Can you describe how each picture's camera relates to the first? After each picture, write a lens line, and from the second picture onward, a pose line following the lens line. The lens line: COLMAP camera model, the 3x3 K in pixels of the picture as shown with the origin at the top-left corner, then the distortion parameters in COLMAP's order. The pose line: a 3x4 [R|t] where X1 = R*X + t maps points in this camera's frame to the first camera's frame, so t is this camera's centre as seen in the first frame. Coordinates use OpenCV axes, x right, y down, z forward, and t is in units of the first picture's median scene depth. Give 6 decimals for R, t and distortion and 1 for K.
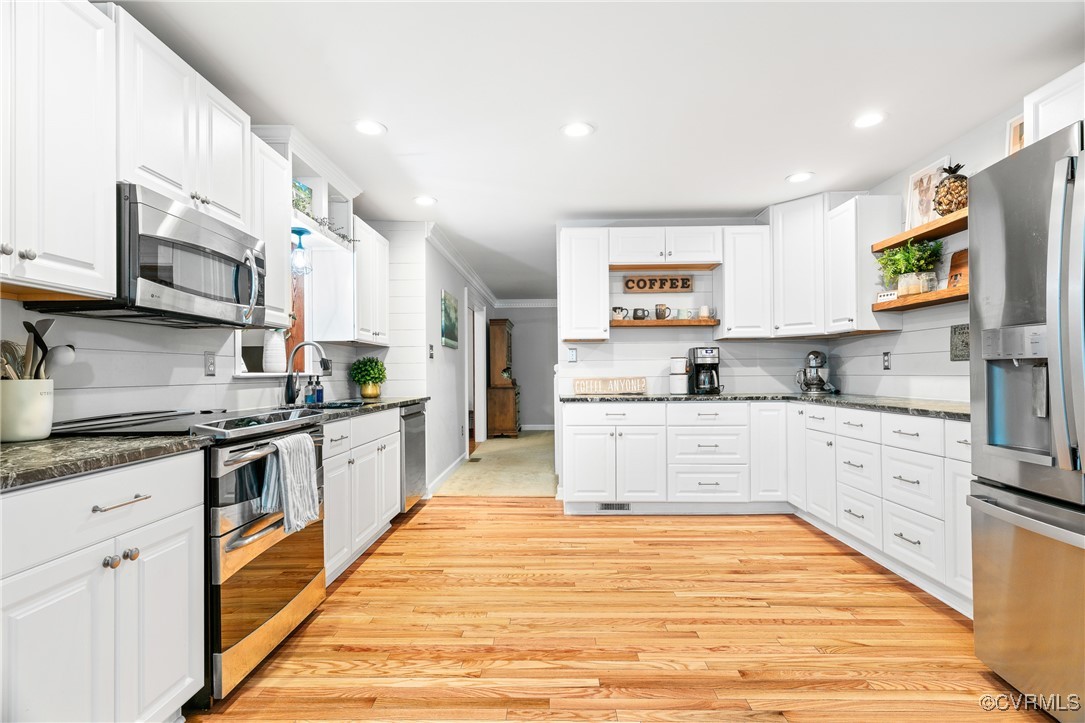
lens RADIAL K [[517.2, 0, 542.3], [0, 517.2, 365.8], [0, 0, 1]] dist [0.000039, 0.000063]
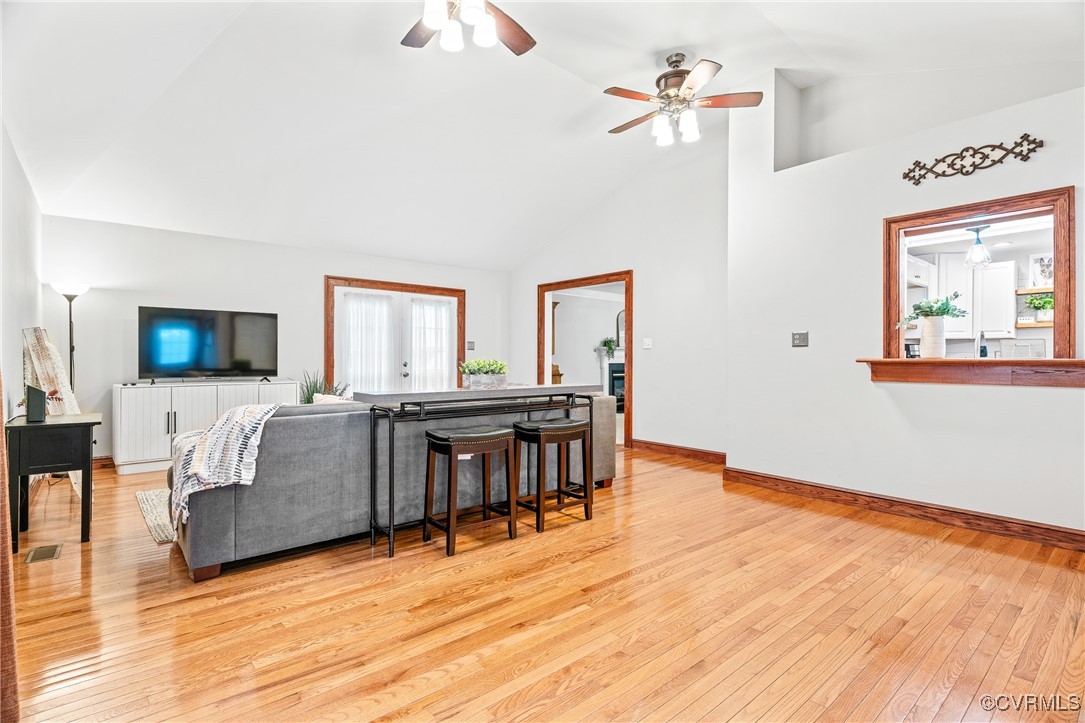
lens RADIAL K [[517.2, 0, 542.5], [0, 517.2, 359.7], [0, 0, 1]] dist [0.000039, 0.000063]
pose [[0.743113, 0.012210, 0.669054, -1.829339], [-0.016440, 0.999865, 0.000013, 0.032101], [-0.668964, -0.011009, 0.743213, 0.809858]]
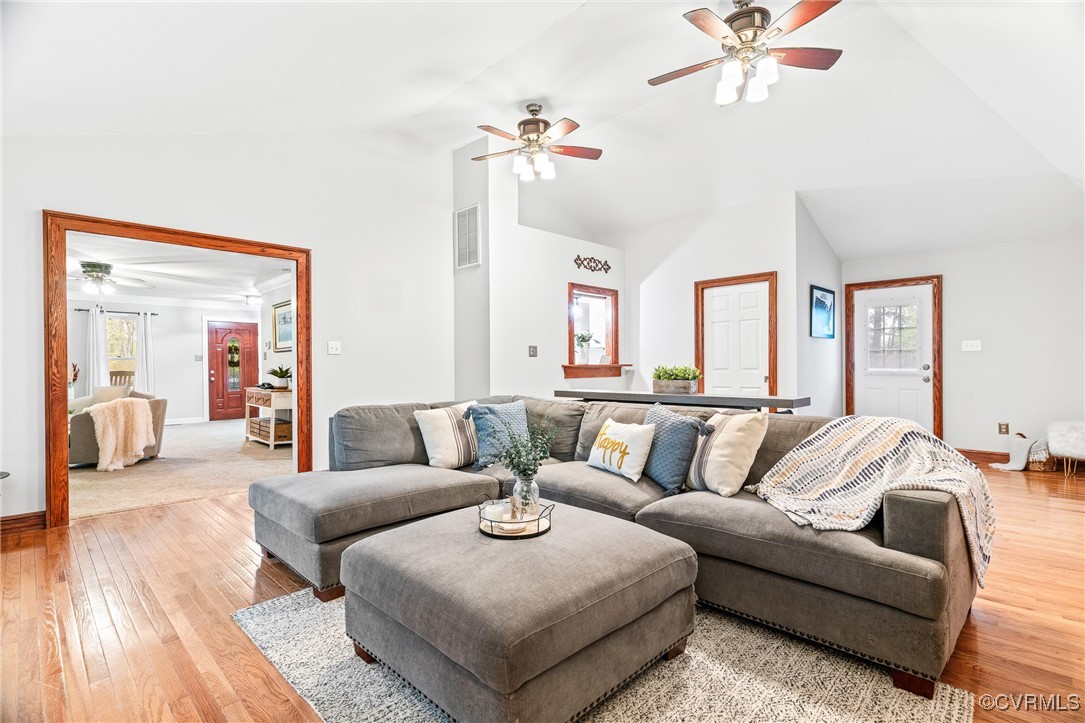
lens RADIAL K [[517.2, 0, 541.6], [0, 517.2, 365.3], [0, 0, 1]] dist [0.000039, 0.000063]
pose [[-0.719198, 0.013502, 0.694674, -1.741859], [0.008629, 0.999908, -0.010501, 0.046032], [-0.694751, -0.001558, -0.719248, 4.015948]]
